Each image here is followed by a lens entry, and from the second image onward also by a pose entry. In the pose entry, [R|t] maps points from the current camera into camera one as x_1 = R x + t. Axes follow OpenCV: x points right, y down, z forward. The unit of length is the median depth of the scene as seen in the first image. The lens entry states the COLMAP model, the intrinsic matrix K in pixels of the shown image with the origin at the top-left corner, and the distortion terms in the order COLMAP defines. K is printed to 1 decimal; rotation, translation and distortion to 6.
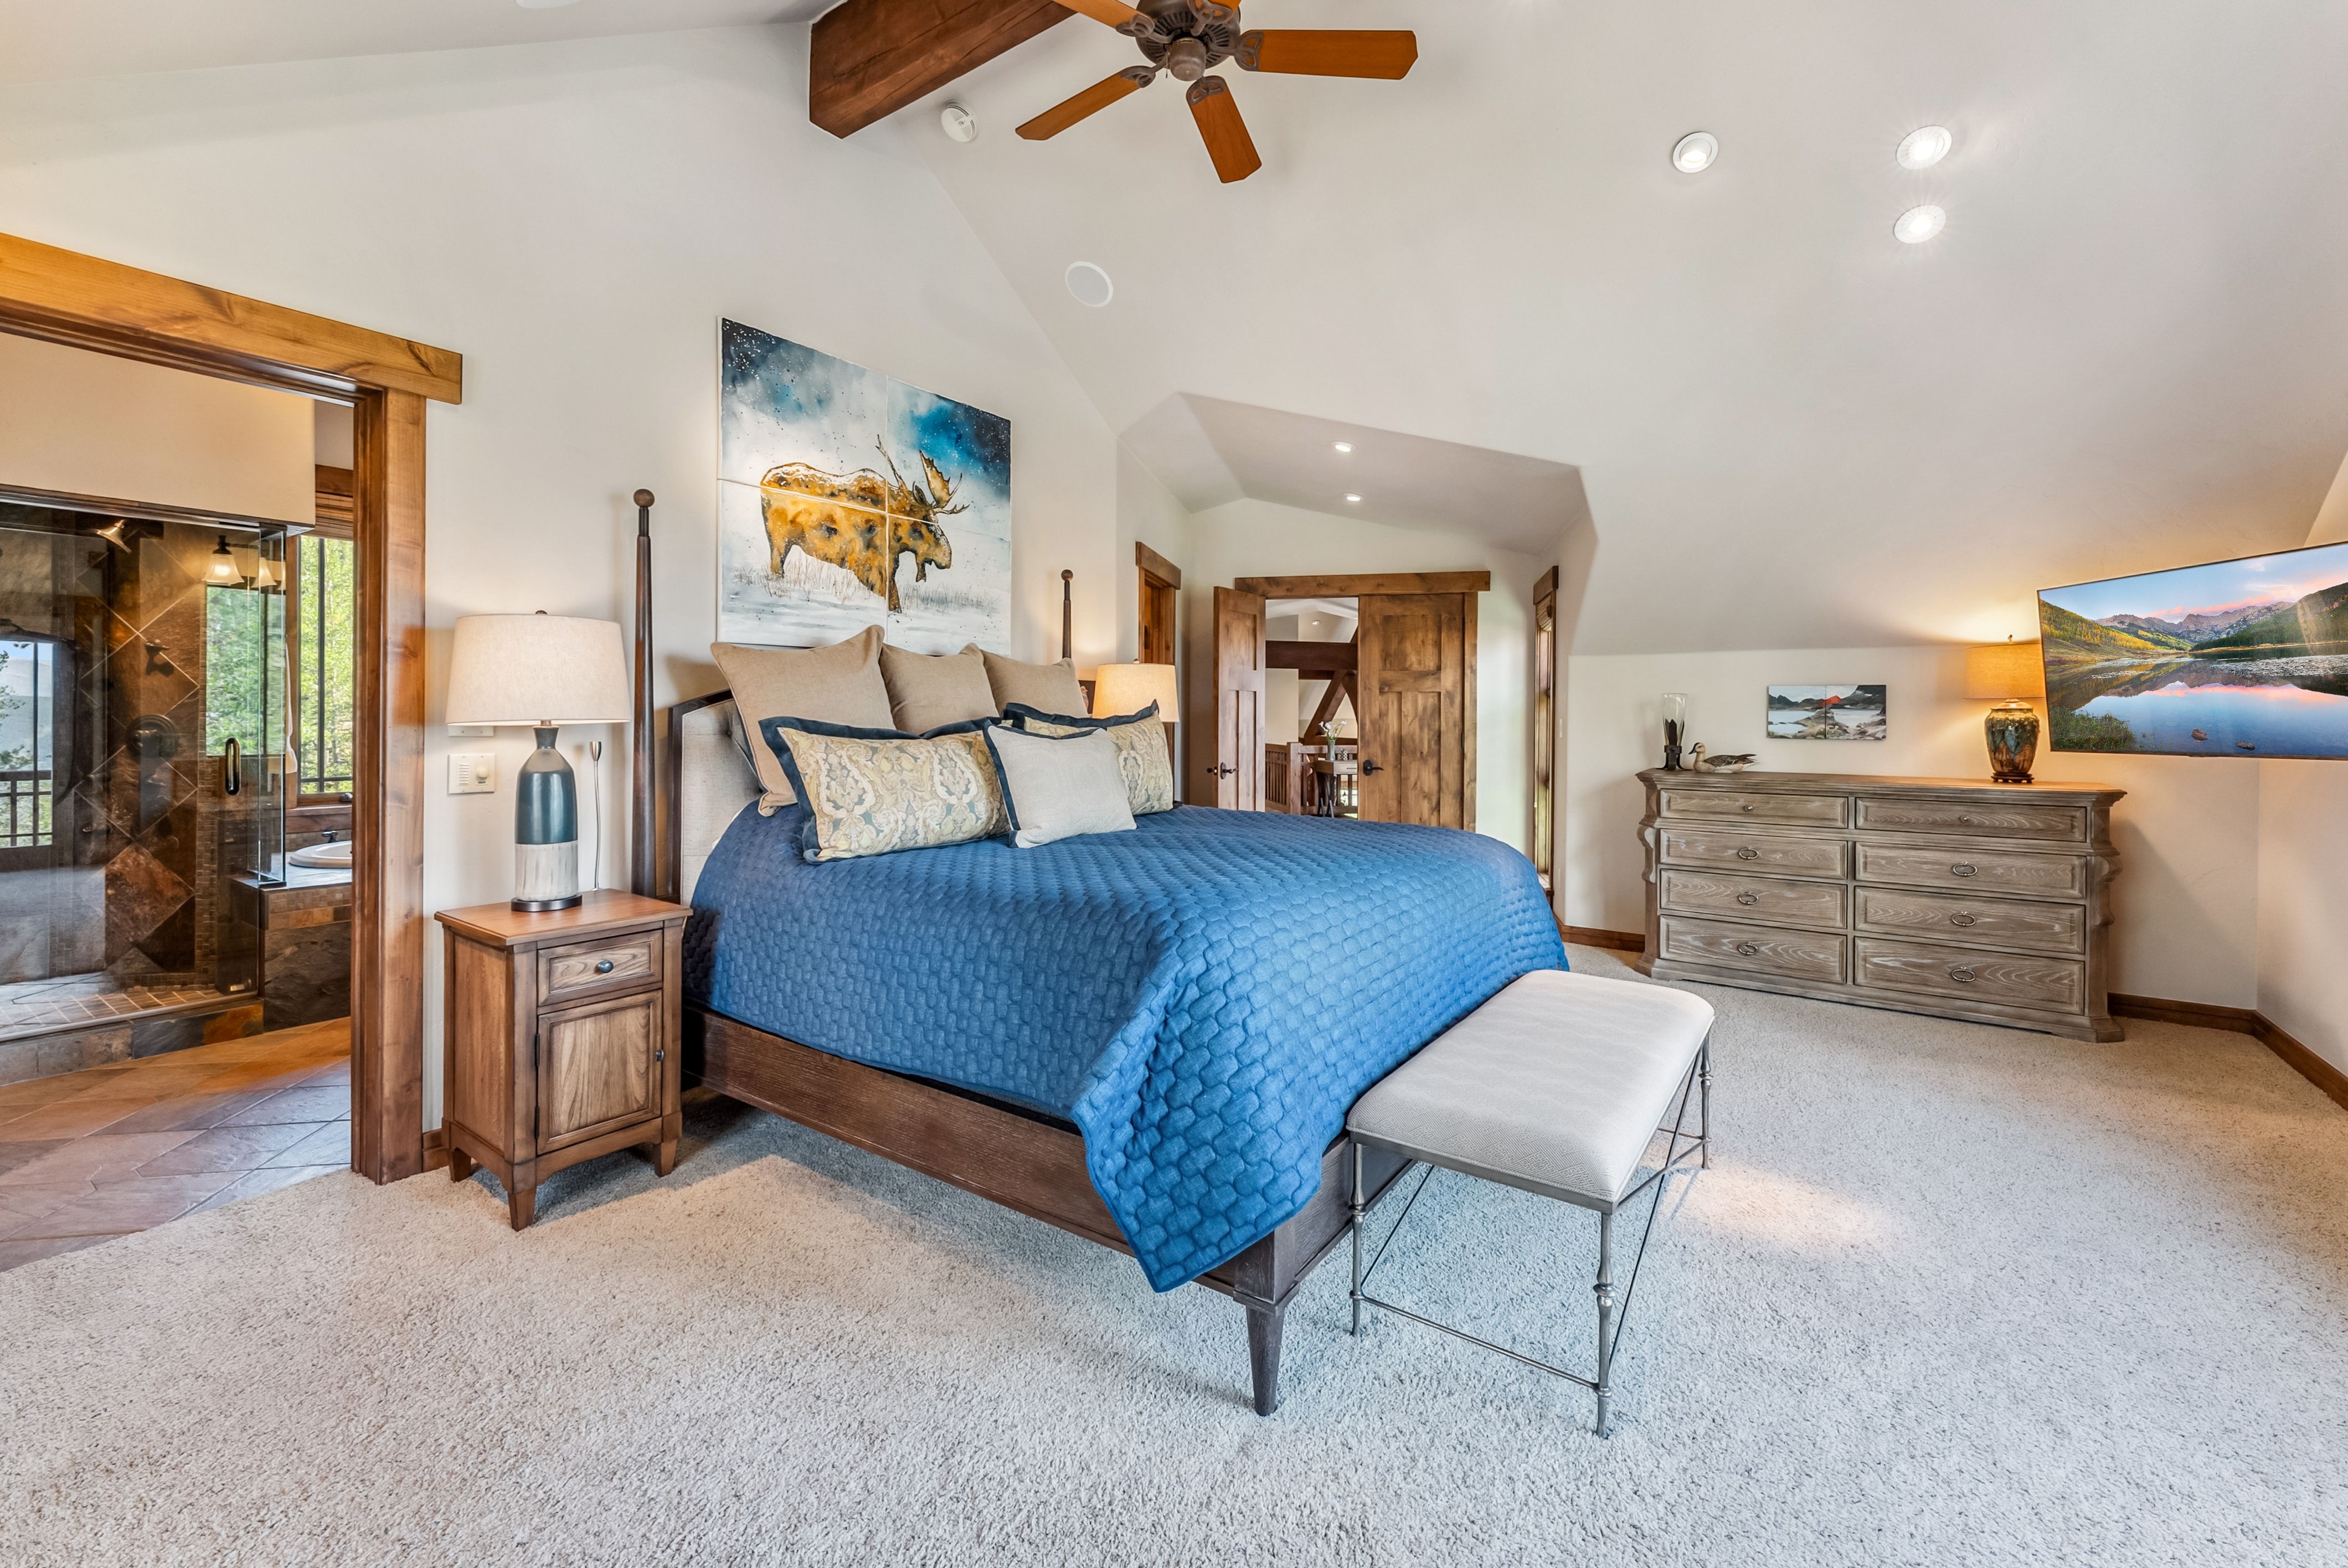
lens RADIAL K [[970.9, 0, 1142.2], [0, 970.9, 716.6], [0, 0, 1]] dist [-0.003804, -0.000210]
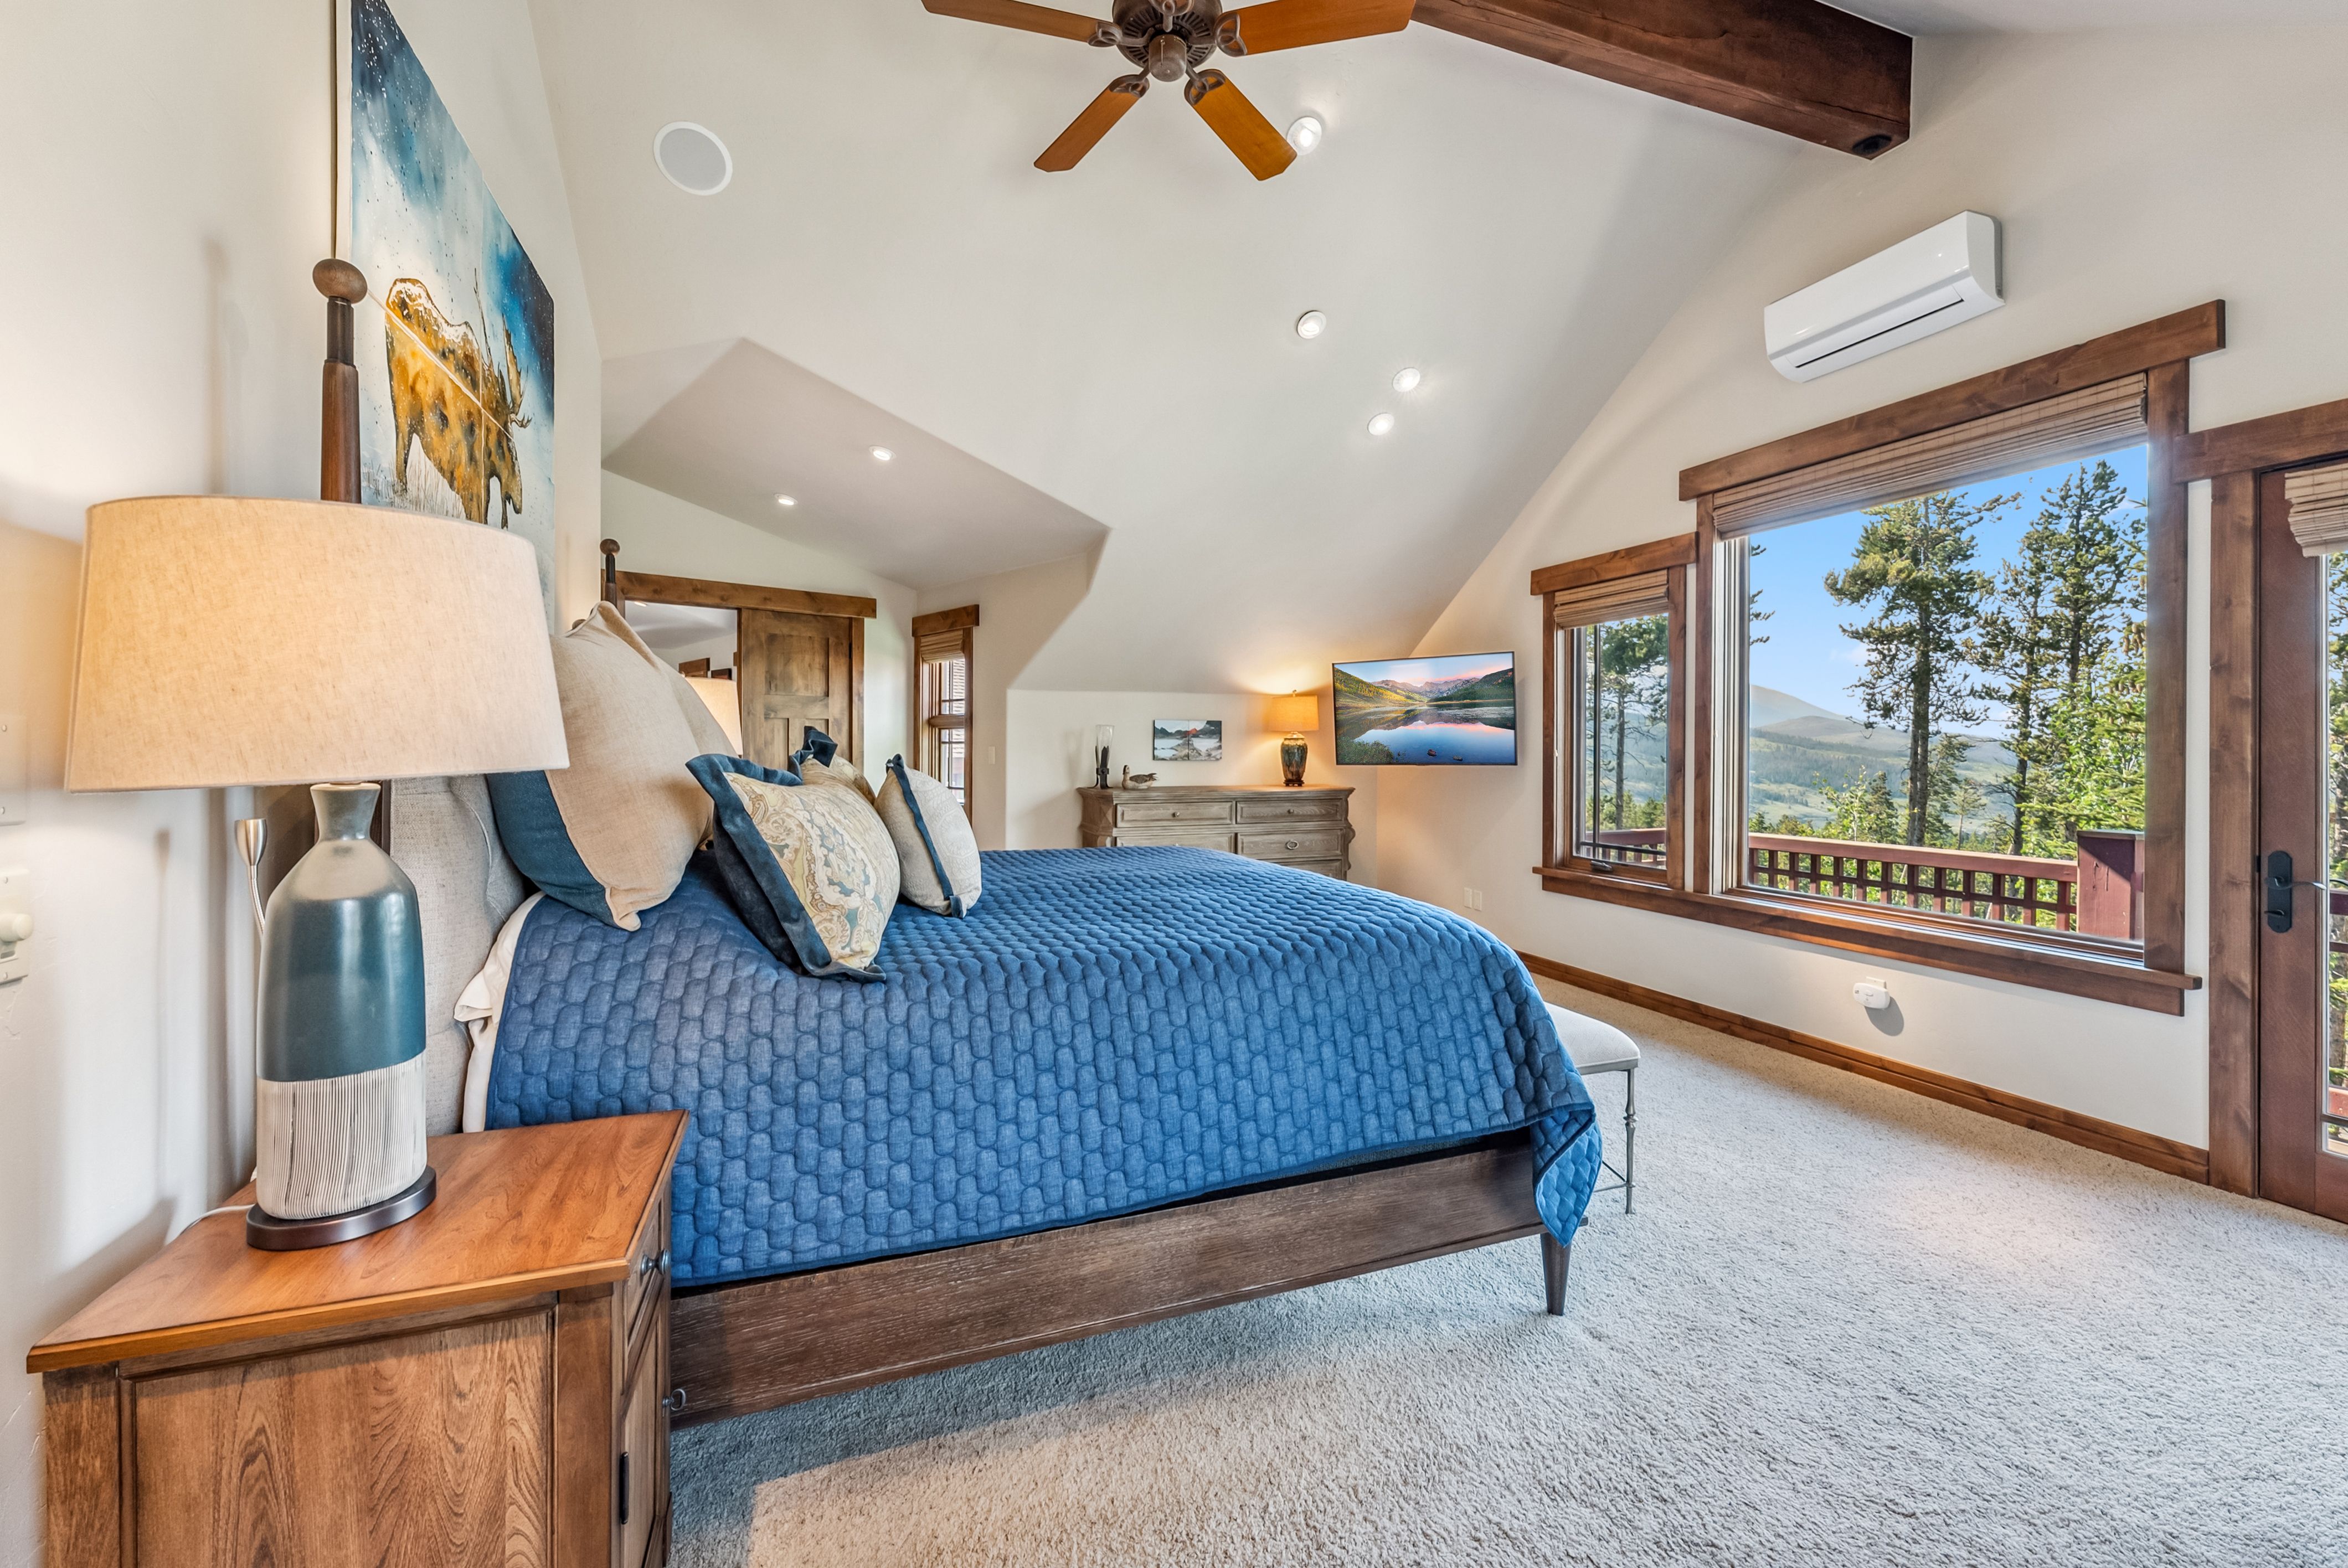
lens RADIAL K [[970.9, 0, 1186.9], [0, 970.9, 745.0], [0, 0, 1]] dist [-0.003804, -0.000210]
pose [[0.550603, -0.006950, 0.834739, -0.481390], [0.005374, 0.999974, 0.004781, -0.004567], [-0.834750, 0.001853, 0.550626, 0.296831]]
